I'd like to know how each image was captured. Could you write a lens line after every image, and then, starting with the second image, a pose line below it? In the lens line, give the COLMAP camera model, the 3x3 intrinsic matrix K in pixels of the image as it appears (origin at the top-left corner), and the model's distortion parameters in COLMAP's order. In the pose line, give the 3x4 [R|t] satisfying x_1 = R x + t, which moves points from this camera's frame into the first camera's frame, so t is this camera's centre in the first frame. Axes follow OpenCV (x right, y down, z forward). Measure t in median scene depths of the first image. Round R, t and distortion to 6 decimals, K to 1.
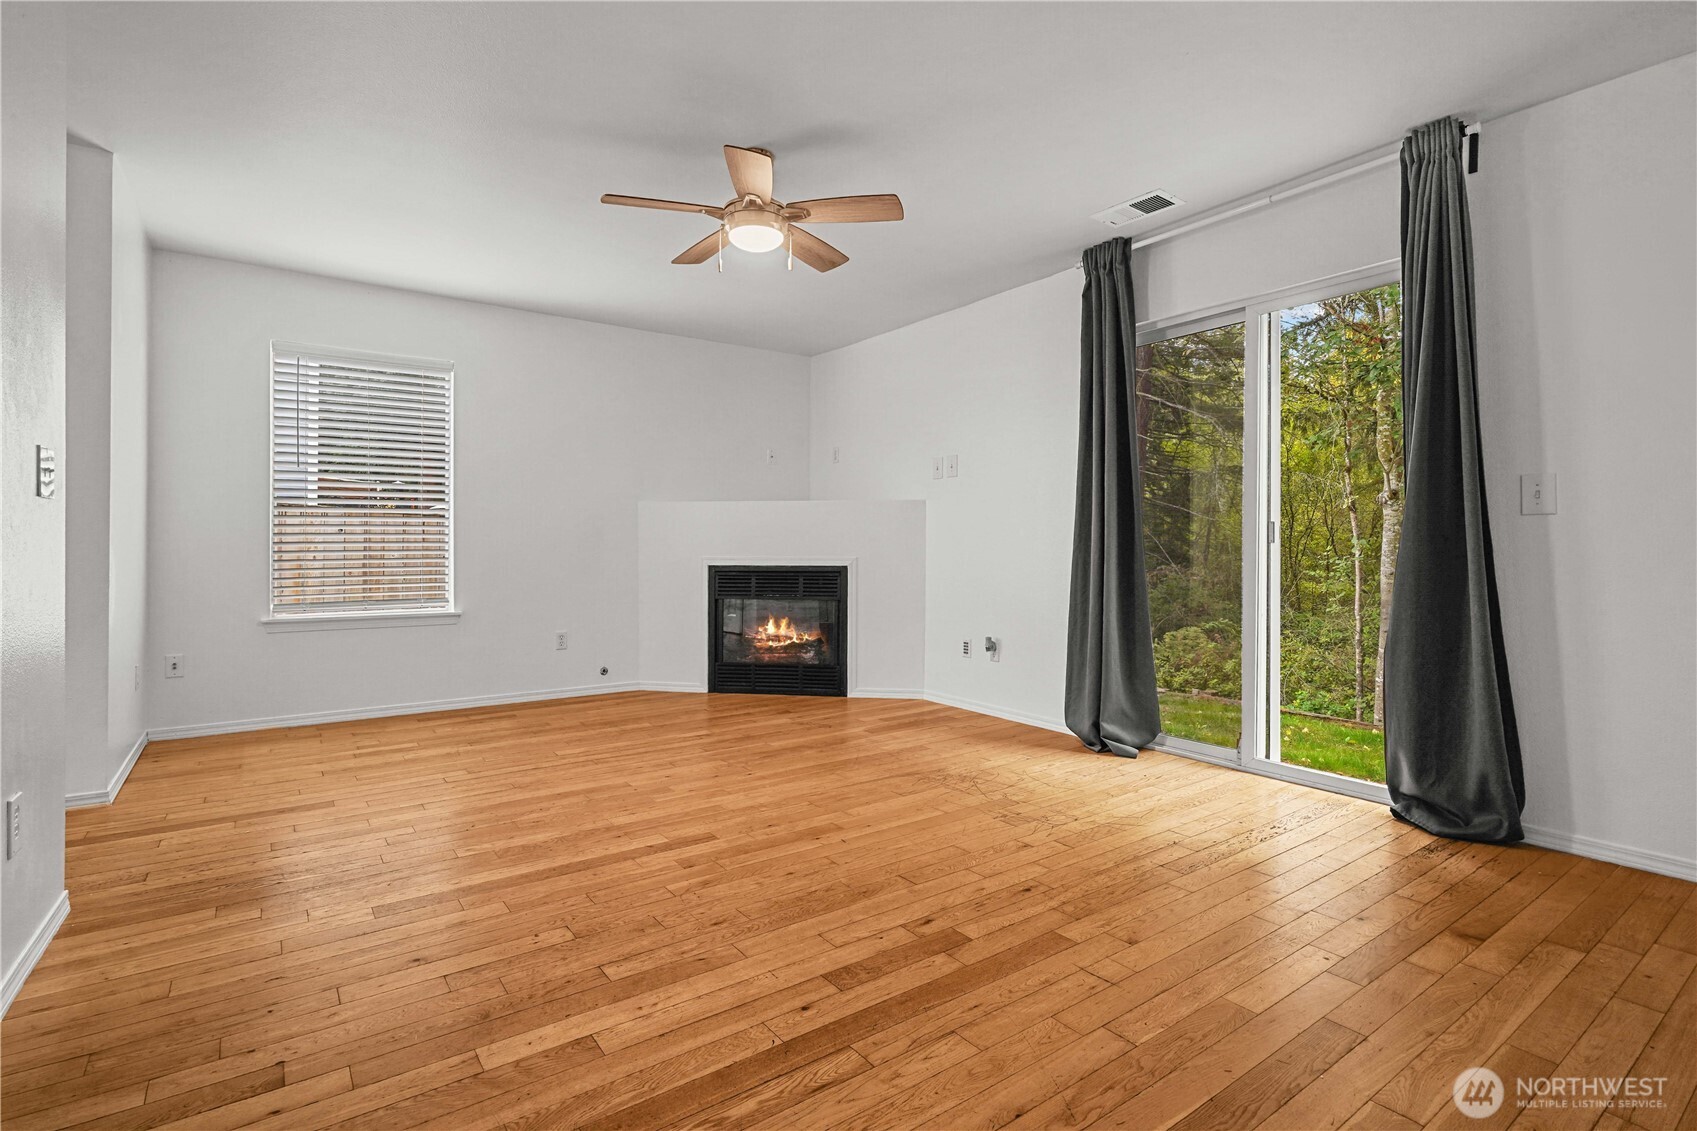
lens RADIAL K [[810.7, 0, 845.2], [0, 810.7, 555.4], [0, 0, 1]] dist [-0.001008, 0.000398]
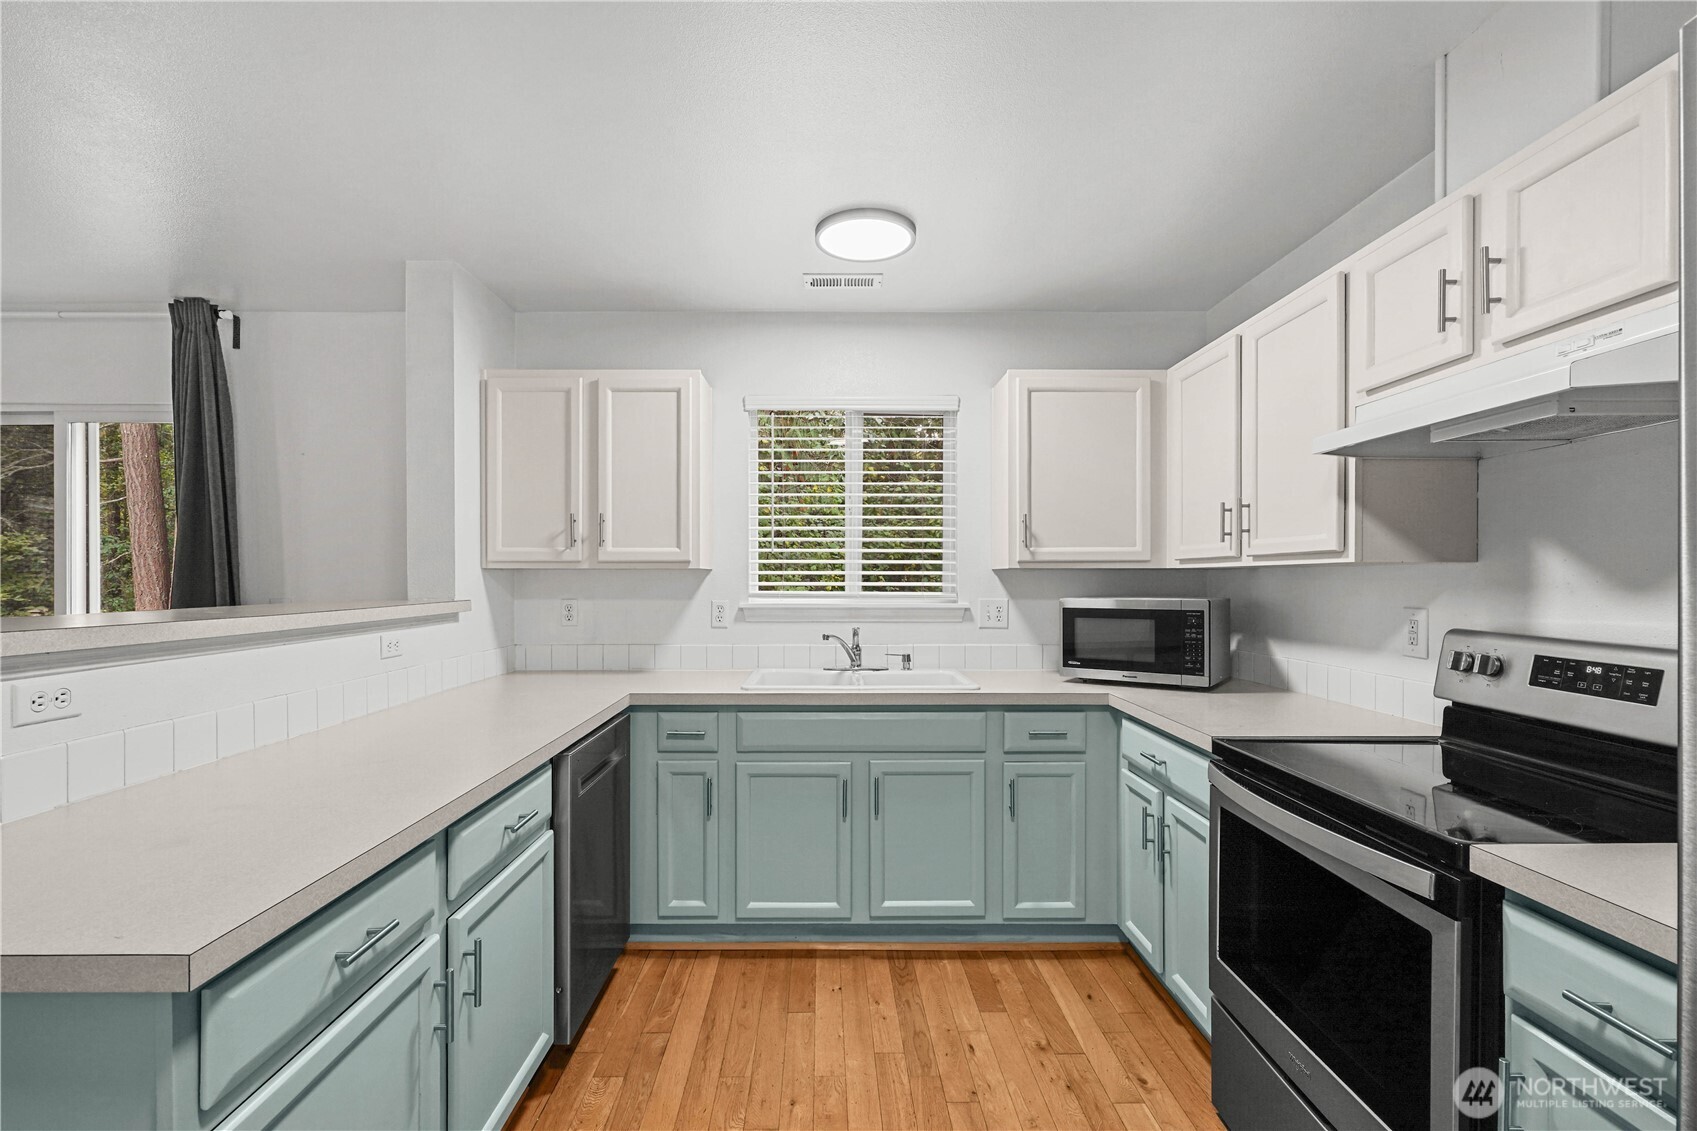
lens RADIAL K [[778.1, 0, 833.4], [0, 778.1, 583.3], [0, 0, 1]] dist [-0.000233, 0.000271]
pose [[0.578122, -0.007682, 0.815914, 0.311629], [0.009997, 0.999947, 0.002331, -0.103714], [-0.815889, 0.006809, 0.578168, -0.384178]]
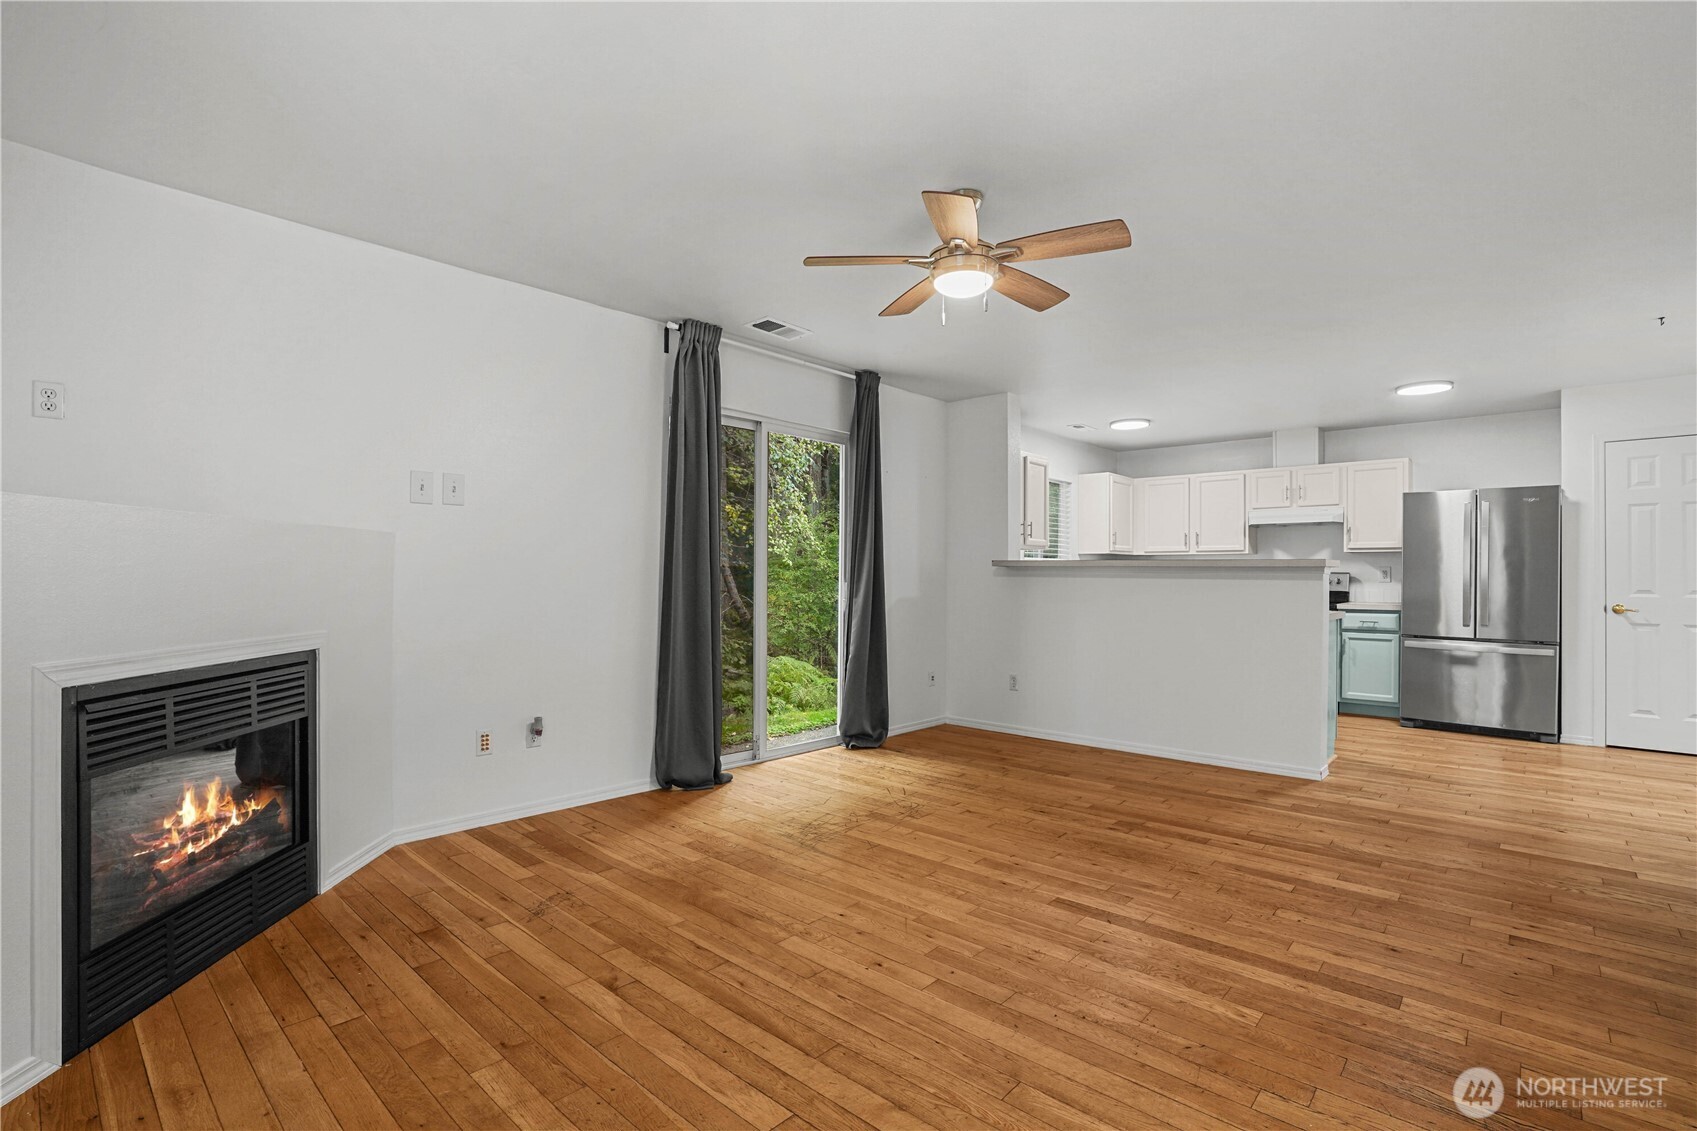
lens RADIAL K [[793.0, 0, 826.6], [0, 793.0, 577.4], [0, 0, 1]] dist [-0.072541, 0.026349]
pose [[-0.198656, -0.004358, 0.980059, -0.967301], [0.003235, 0.999982, 0.005102, -0.059480], [-0.980064, 0.004184, -0.198639, 1.341313]]
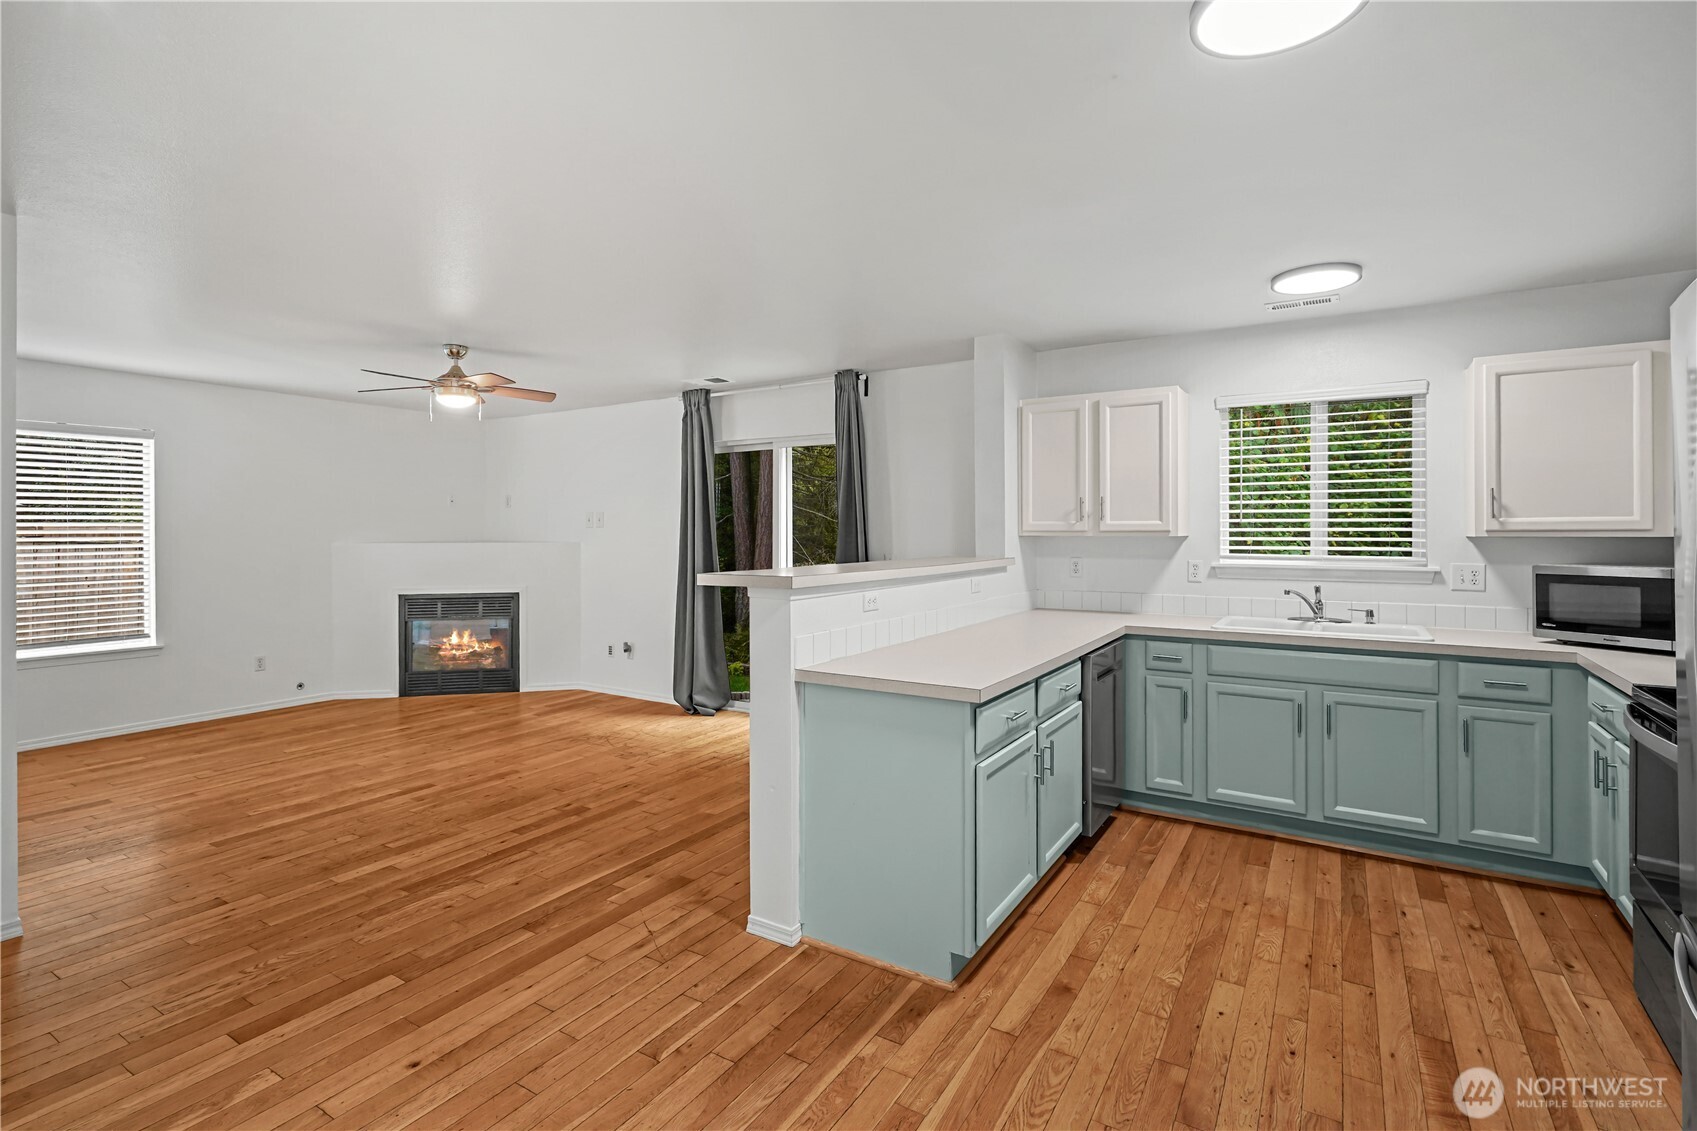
lens RADIAL K [[806.7, 0, 836.7], [0, 806.7, 529.6], [0, 0, 1]] dist [0.000578, 0.000451]
pose [[0.927561, -0.002503, 0.373664, -0.014735], [0.007297, 0.999908, -0.011416, -0.121834], [-0.373601, 0.013315, 0.927494, -0.714261]]
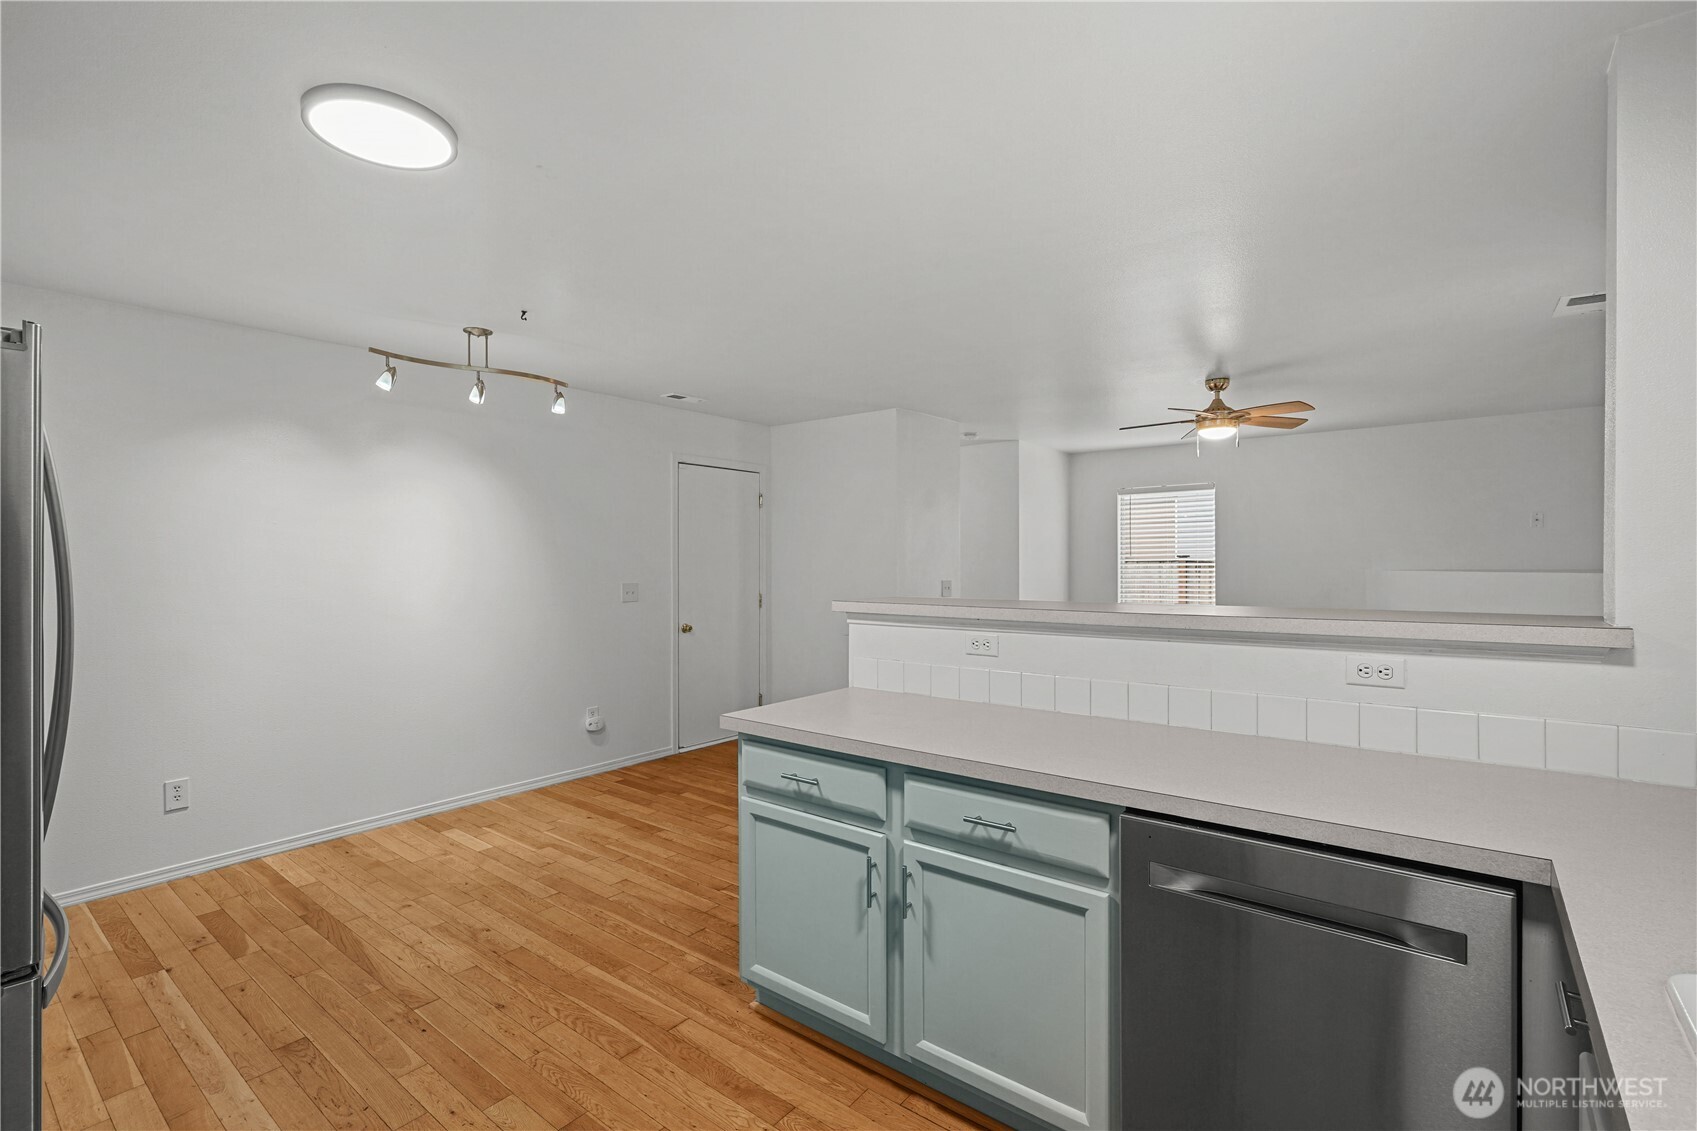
lens RADIAL K [[773.1, 0, 848.5], [0, 773.1, 565.5], [0, 0, 1]] dist [-0.000444, 0.000020]
pose [[0.276039, 0.005689, -0.961129, 1.175546], [-0.004904, 0.999978, 0.004510, -0.129861], [0.961134, 0.003468, 0.276061, -0.135122]]
